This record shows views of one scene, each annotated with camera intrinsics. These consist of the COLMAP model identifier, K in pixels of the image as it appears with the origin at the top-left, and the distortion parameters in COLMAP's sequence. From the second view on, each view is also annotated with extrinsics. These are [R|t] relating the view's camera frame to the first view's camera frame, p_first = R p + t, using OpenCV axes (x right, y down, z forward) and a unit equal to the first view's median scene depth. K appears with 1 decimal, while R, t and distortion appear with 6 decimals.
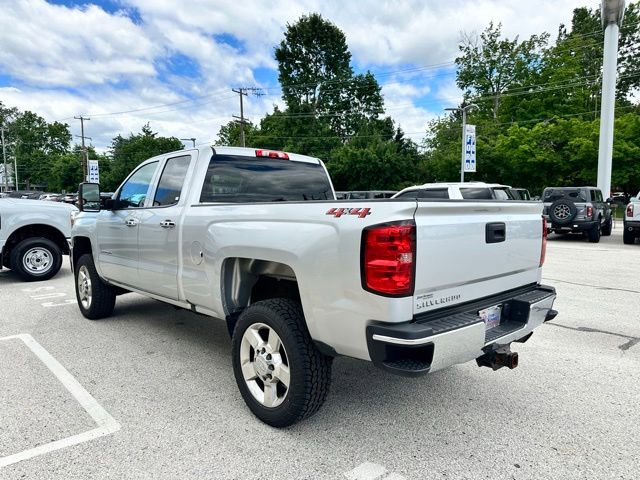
lens RADIAL K [[448.5, 0, 316.2], [0, 448.5, 241.2], [0, 0, 1]] dist [0.063818, -0.086703]
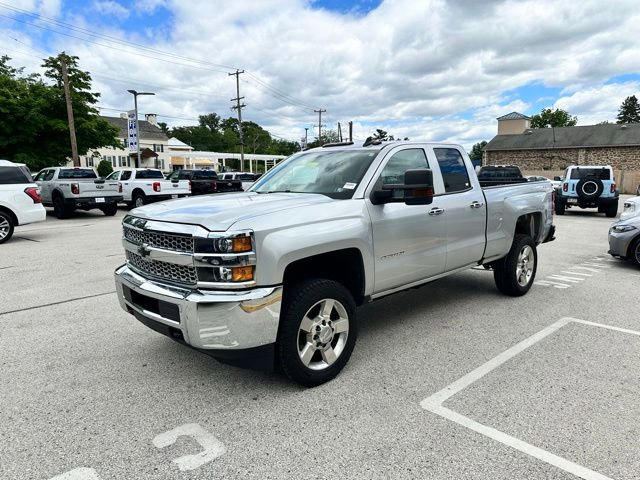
lens RADIAL K [[452.5, 0, 322.7], [0, 452.5, 238.0], [0, 0, 1]] dist [0.021609, -0.028718]
pose [[-0.011487, -0.139289, 0.990185, -0.178791], [0.094337, 0.985683, 0.139750, -0.018311], [-0.995474, 0.095016, 0.001817, 0.161434]]
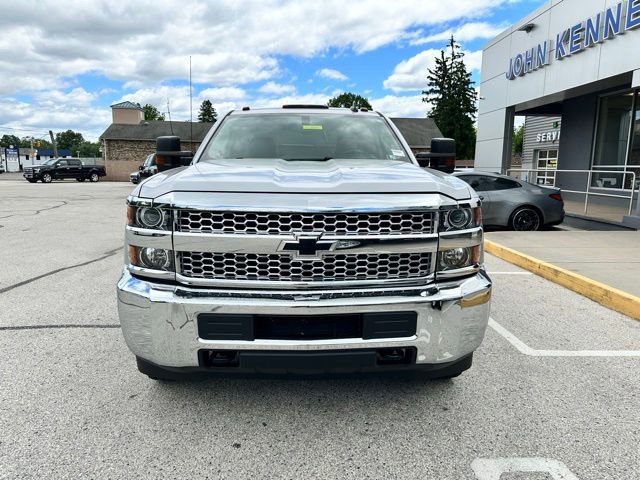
lens RADIAL K [[454.6, 0, 323.4], [0, 454.6, 232.8], [0, 0, 1]] dist [0.005649, -0.008067]
pose [[-0.756997, -0.102208, 0.645375, -0.120558], [0.043112, 0.977726, 0.205410, -0.018989], [-0.651994, 0.183319, -0.735729, 0.243080]]
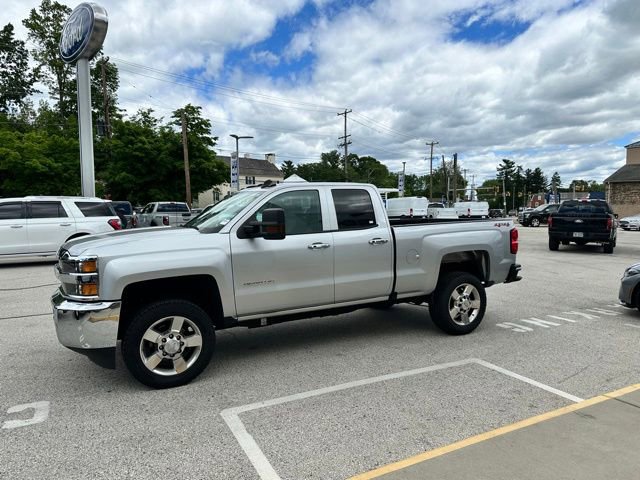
lens RADIAL K [[447.5, 0, 317.9], [0, 447.5, 242.0], [0, 0, 1]] dist [0.084953, -0.134645]
pose [[0.260688, -0.073756, 0.962601, -0.186347], [0.088378, 0.994714, 0.052283, -0.013559], [-0.961369, 0.071443, 0.265829, 0.092234]]
